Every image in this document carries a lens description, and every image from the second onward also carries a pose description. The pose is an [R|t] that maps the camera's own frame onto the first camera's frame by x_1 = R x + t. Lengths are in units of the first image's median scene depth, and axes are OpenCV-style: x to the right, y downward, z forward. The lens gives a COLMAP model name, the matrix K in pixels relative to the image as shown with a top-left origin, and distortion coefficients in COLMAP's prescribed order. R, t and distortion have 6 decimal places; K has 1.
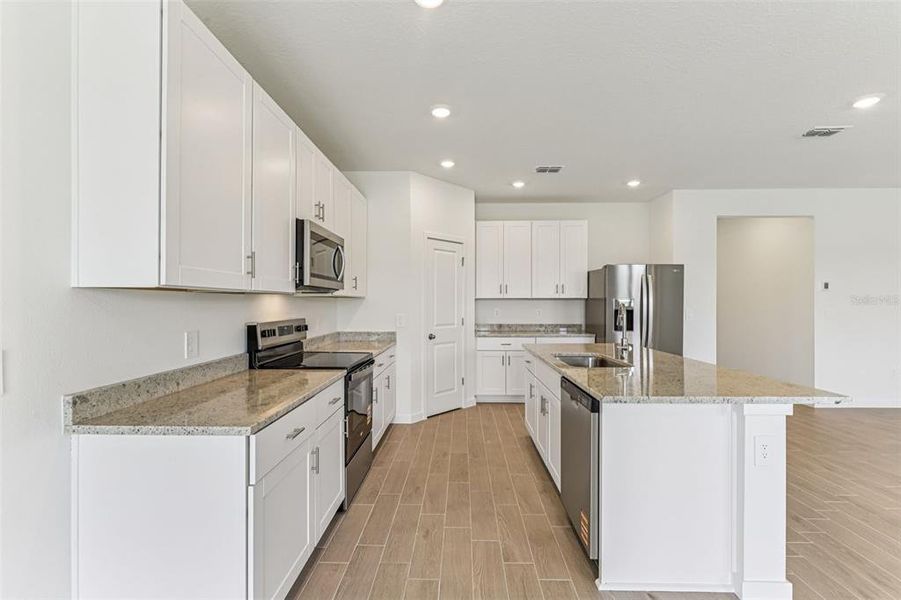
lens RADIAL K [[410.7, 0, 450.5], [0, 410.7, 300.0], [0, 0, 1]] dist [0.001513, -0.000049]
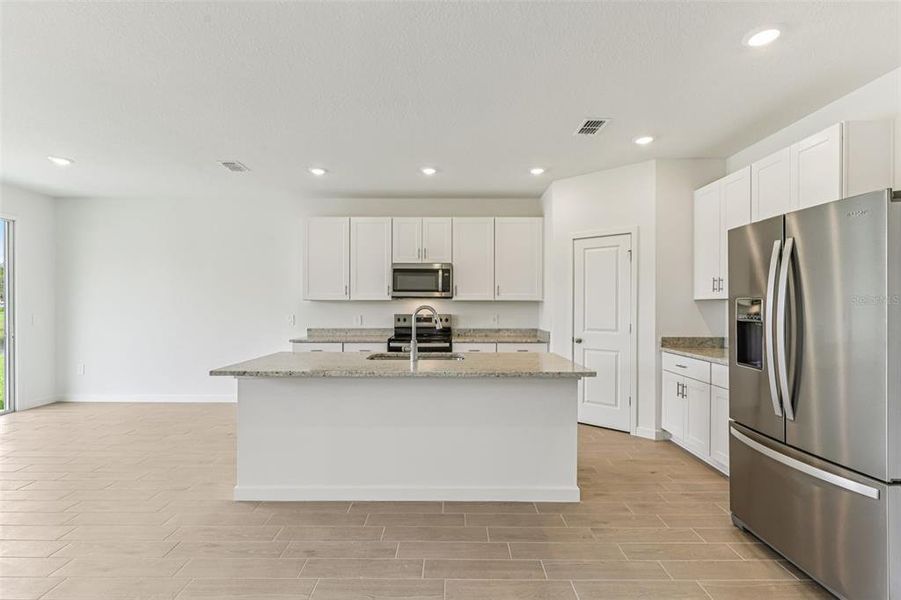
lens RADIAL K [[413.8, 0, 453.3], [0, 413.8, 304.7], [0, 0, 1]] dist [0.000610, 0.000265]
pose [[0.030490, 0.001440, -0.999534, 0.951540], [0.005253, 0.999985, 0.001601, 0.001995], [0.999521, -0.005299, 0.030482, 0.700500]]
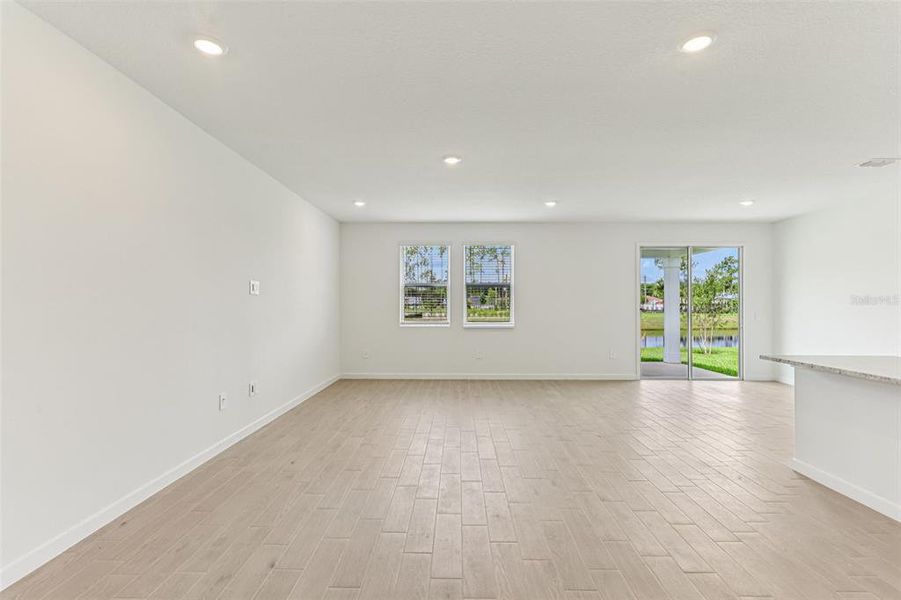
lens RADIAL K [[412.9, 0, 452.9], [0, 412.9, 300.2], [0, 0, 1]] dist [0.000068, 0.000240]
pose [[-0.999827, -0.002527, -0.018434, 0.943625], [-0.002236, 0.999873, -0.015794, 0.005468], [0.018472, -0.015750, -0.999705, 1.108028]]
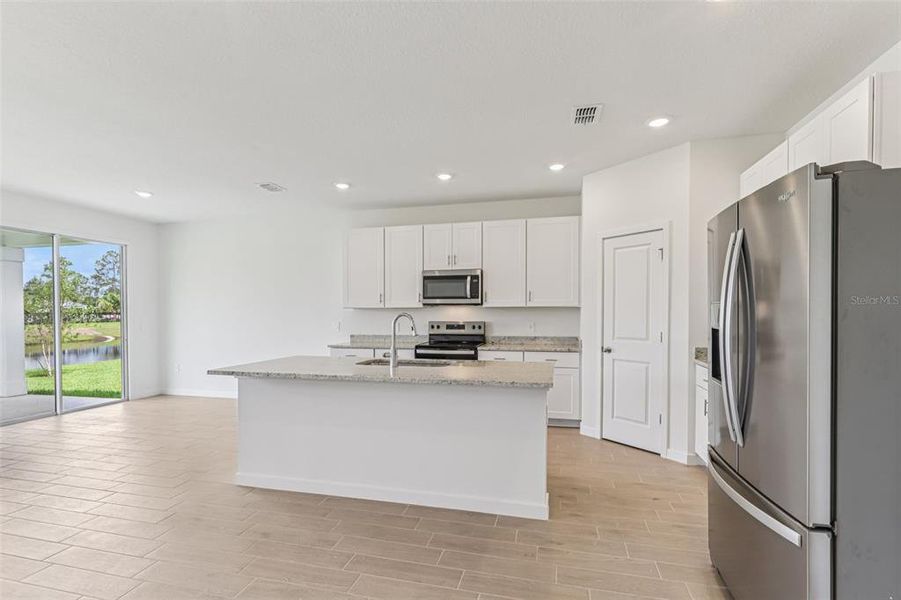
lens RADIAL K [[426.3, 0, 451.1], [0, 426.3, 319.6], [0, 0, 1]] dist [0.001019, -0.000085]
pose [[-0.213857, 0.019654, -0.976667, 0.949080], [0.011435, 0.999779, 0.017615, 0.004194], [0.976798, -0.007401, -0.214034, 0.898513]]
